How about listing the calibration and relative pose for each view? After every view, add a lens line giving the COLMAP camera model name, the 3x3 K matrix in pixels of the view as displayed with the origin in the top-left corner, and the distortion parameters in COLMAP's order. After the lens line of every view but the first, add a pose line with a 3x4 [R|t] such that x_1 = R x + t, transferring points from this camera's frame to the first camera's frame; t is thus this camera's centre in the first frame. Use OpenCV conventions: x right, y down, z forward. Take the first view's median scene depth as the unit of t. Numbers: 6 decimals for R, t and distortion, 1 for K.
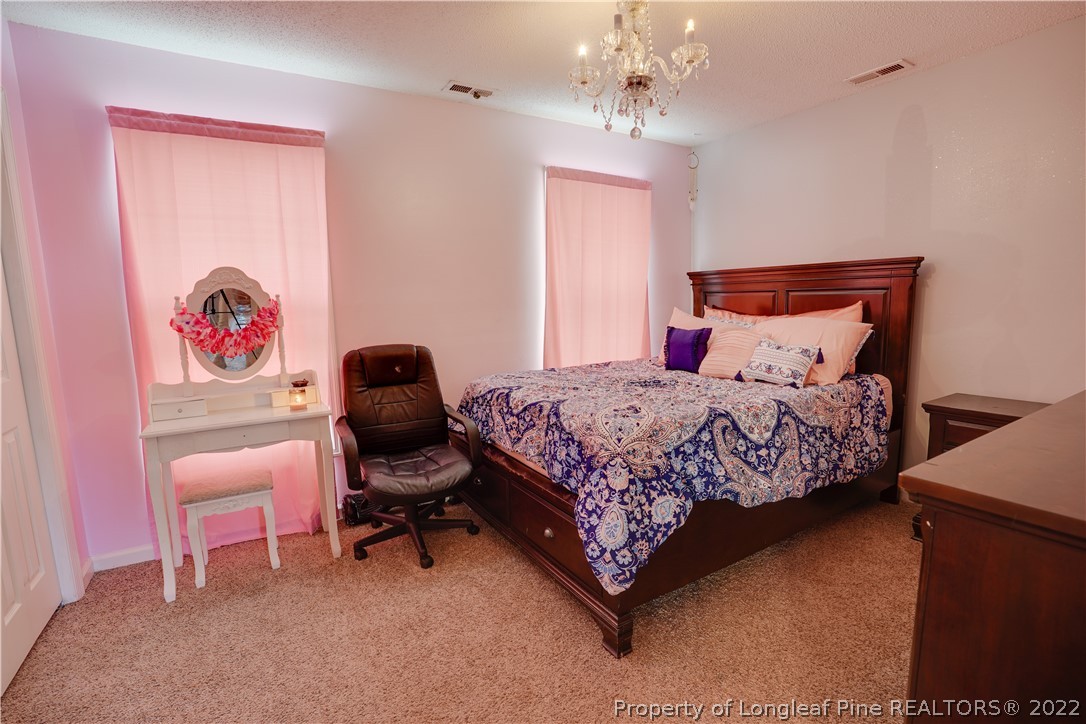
lens RADIAL K [[504.5, 0, 541.2], [0, 504.5, 364.1], [0, 0, 1]] dist [-0.071921, 0.028527]
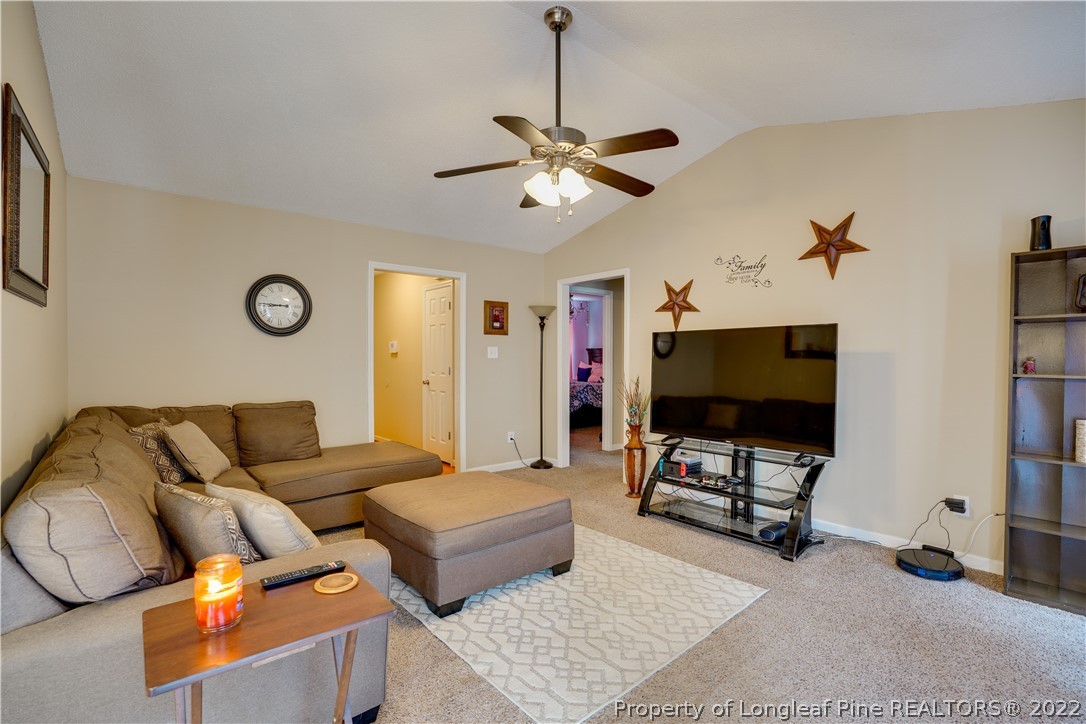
lens RADIAL K [[504.5, 0, 541.2], [0, 504.5, 364.1], [0, 0, 1]] dist [-0.071921, 0.028527]
pose [[0.987511, 0.028129, 0.155017, -0.419771], [-0.009095, 0.992470, -0.122154, 0.269269], [-0.157286, 0.119218, 0.980331, -1.858454]]
